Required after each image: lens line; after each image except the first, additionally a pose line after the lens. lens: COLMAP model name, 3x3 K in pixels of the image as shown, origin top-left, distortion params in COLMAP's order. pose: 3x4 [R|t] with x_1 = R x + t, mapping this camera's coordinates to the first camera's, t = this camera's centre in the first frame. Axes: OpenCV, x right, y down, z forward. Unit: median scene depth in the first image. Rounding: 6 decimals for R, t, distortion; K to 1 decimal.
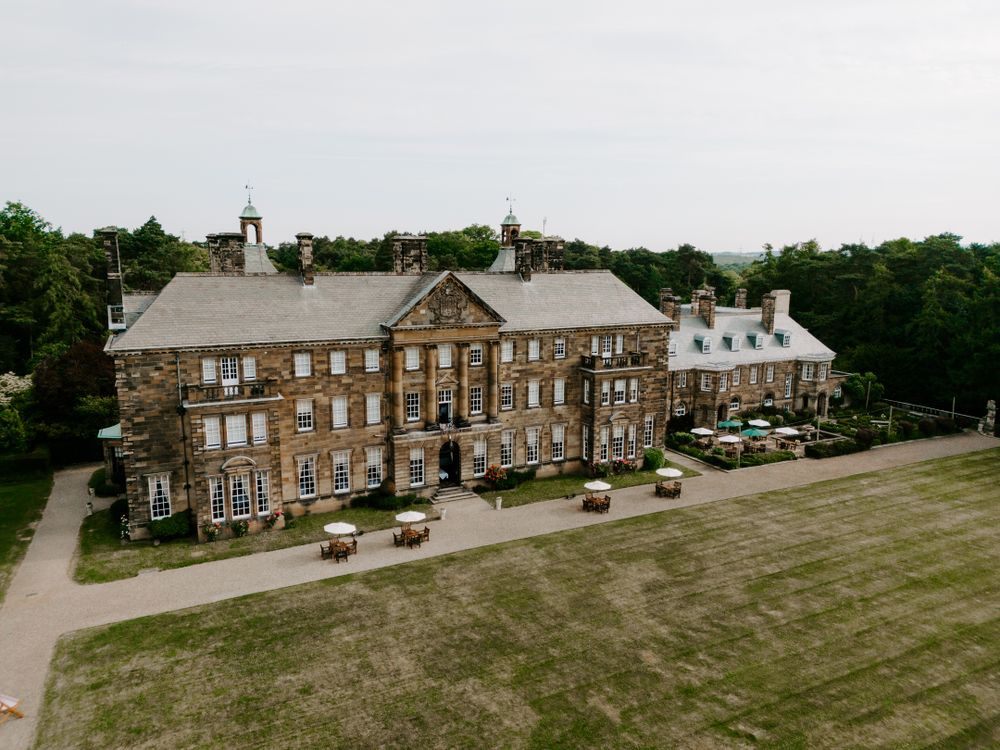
lens RADIAL K [[704.8, 0, 500.0], [0, 704.8, 375.0], [0, 0, 1]] dist [0.110479, -0.181661]
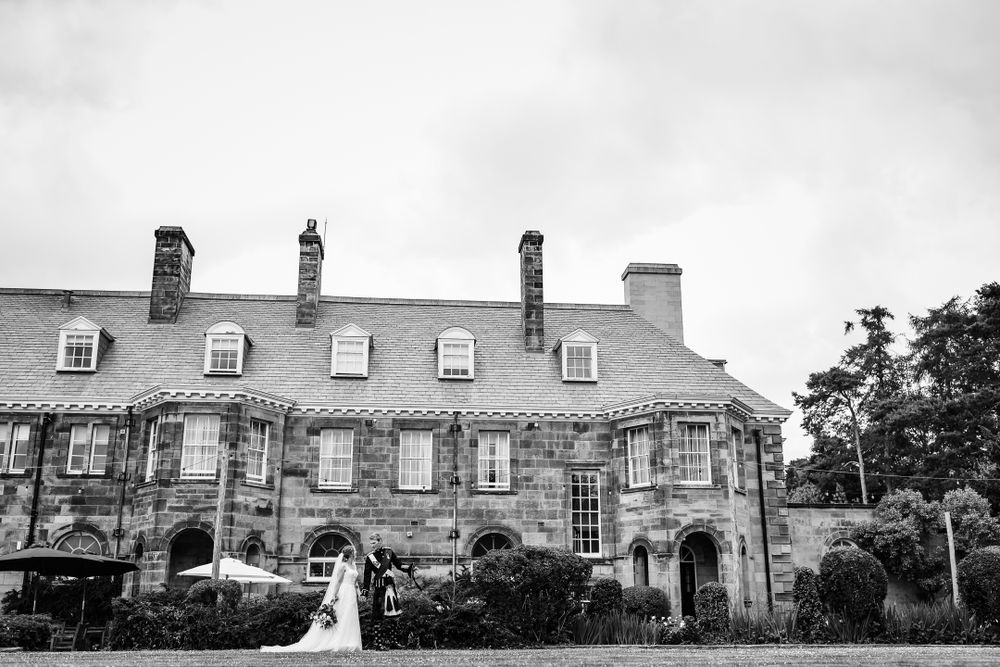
lens RADIAL K [[931.3, 0, 464.6], [0, 931.3, 332.8], [0, 0, 1]] dist [-0.000729, -0.016918]
pose [[0.931666, -0.102638, -0.348518, 0.754970], [-0.058495, 0.904376, -0.422708, 0.163038], [0.358577, 0.414209, 0.836572, 1.003574]]
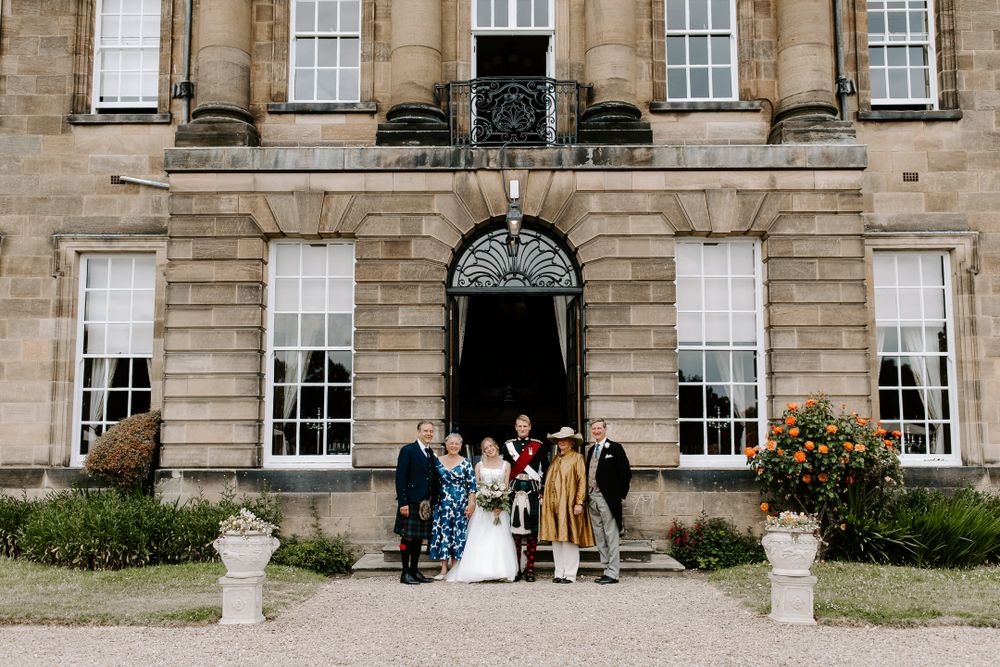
lens RADIAL K [[1008.1, 0, 487.0], [0, 1008.1, 332.7], [0, 0, 1]] dist [0.006418, -0.006920]
pose [[0.891366, -0.056989, -0.449687, 0.029195], [-0.075298, 0.959666, -0.270872, 0.190138], [0.446986, 0.275307, 0.851123, 0.822957]]
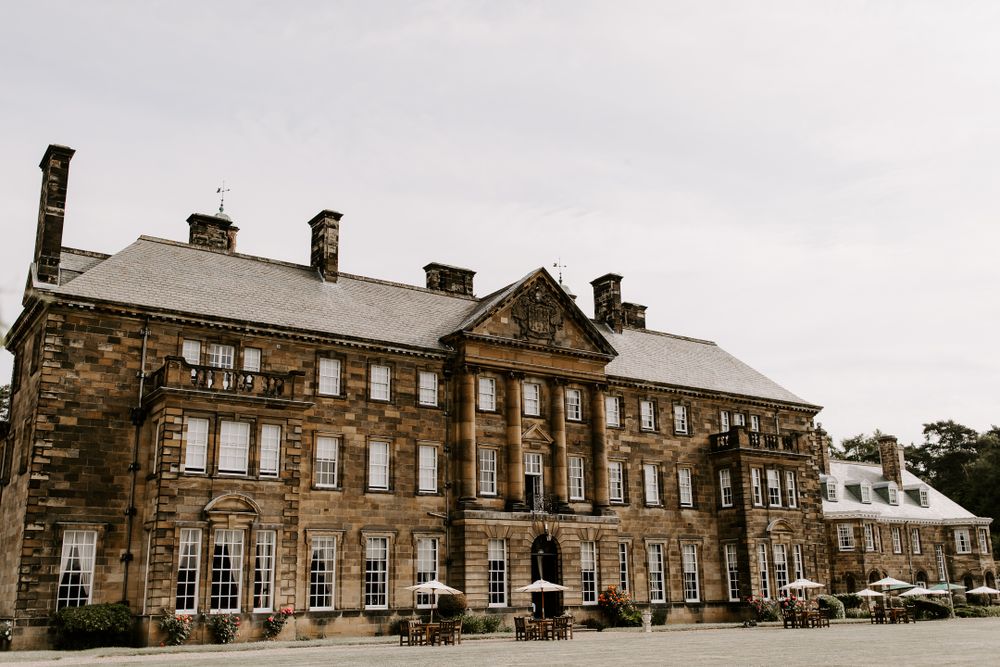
lens RADIAL K [[969.8, 0, 500.0], [0, 969.8, 333.5], [0, 0, 1]] dist [0.004843, -0.022297]
pose [[0.989362, 0.018359, 0.144311, -0.238010], [0.045474, 0.903263, -0.426670, 0.297990], [-0.138185, 0.428694, 0.892820, 0.199849]]
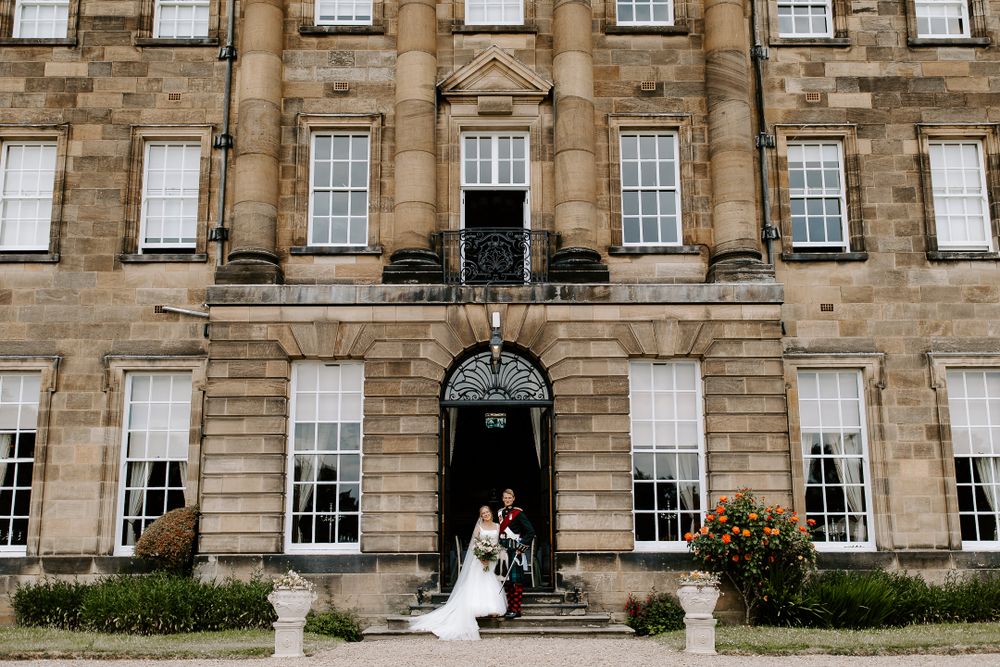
lens RADIAL K [[1095.2, 0, 500.0], [0, 1095.2, 333.5], [0, 0, 1]] dist [0.011214, -0.012941]
pose [[0.901035, -0.100401, -0.421967, 0.063731], [-0.067184, 0.928795, -0.364452, 0.211136], [0.428512, 0.356734, 0.830131, 0.758885]]
